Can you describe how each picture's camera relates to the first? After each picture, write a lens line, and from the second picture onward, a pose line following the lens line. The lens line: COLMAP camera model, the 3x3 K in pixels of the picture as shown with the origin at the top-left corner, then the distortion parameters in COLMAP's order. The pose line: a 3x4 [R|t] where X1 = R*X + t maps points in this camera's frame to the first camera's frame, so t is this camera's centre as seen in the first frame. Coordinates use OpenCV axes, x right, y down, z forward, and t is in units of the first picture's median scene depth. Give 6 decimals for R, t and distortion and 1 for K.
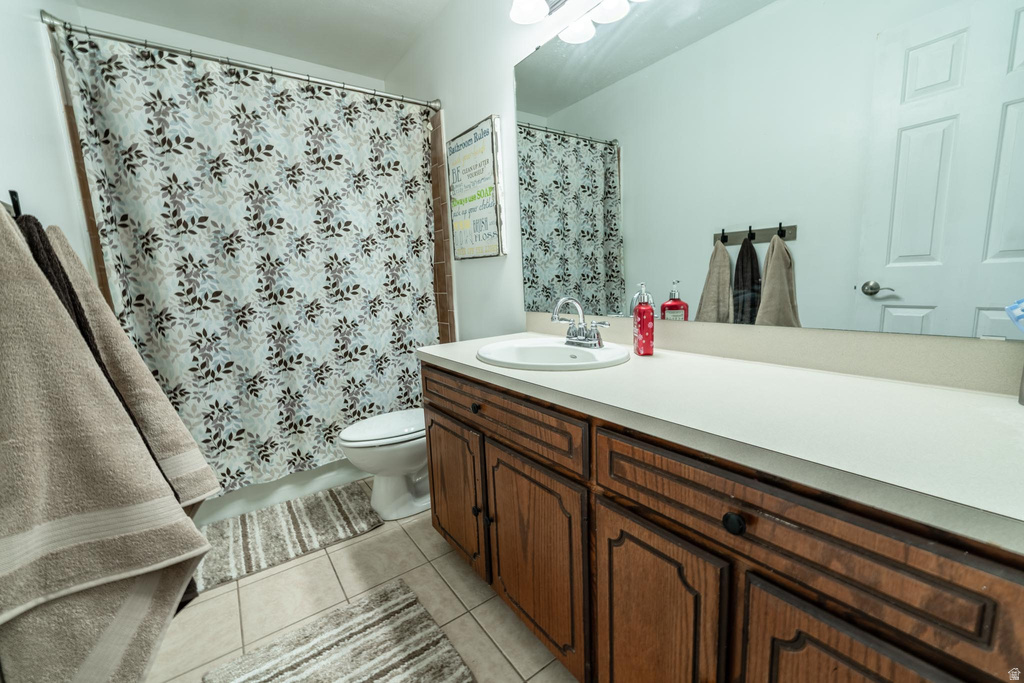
lens RADIAL K [[414.0, 0, 507.9], [0, 414.0, 340.1], [0, 0, 1]] dist [0.000031, -0.000465]
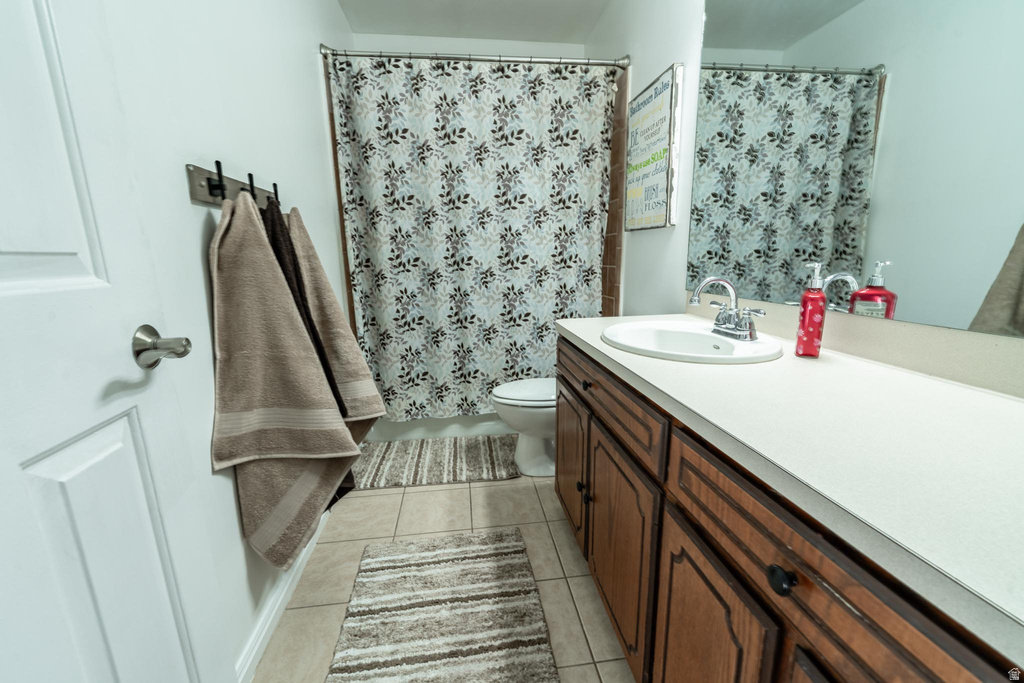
lens RADIAL K [[414.0, 0, 508.0], [0, 414.0, 343.5], [0, 0, 1]] dist [0.000031, -0.000465]
pose [[0.882370, 0.123501, -0.454060, 0.133420], [-0.089188, 0.991346, 0.096321, -0.008635], [0.462026, -0.044494, 0.885749, 0.033592]]
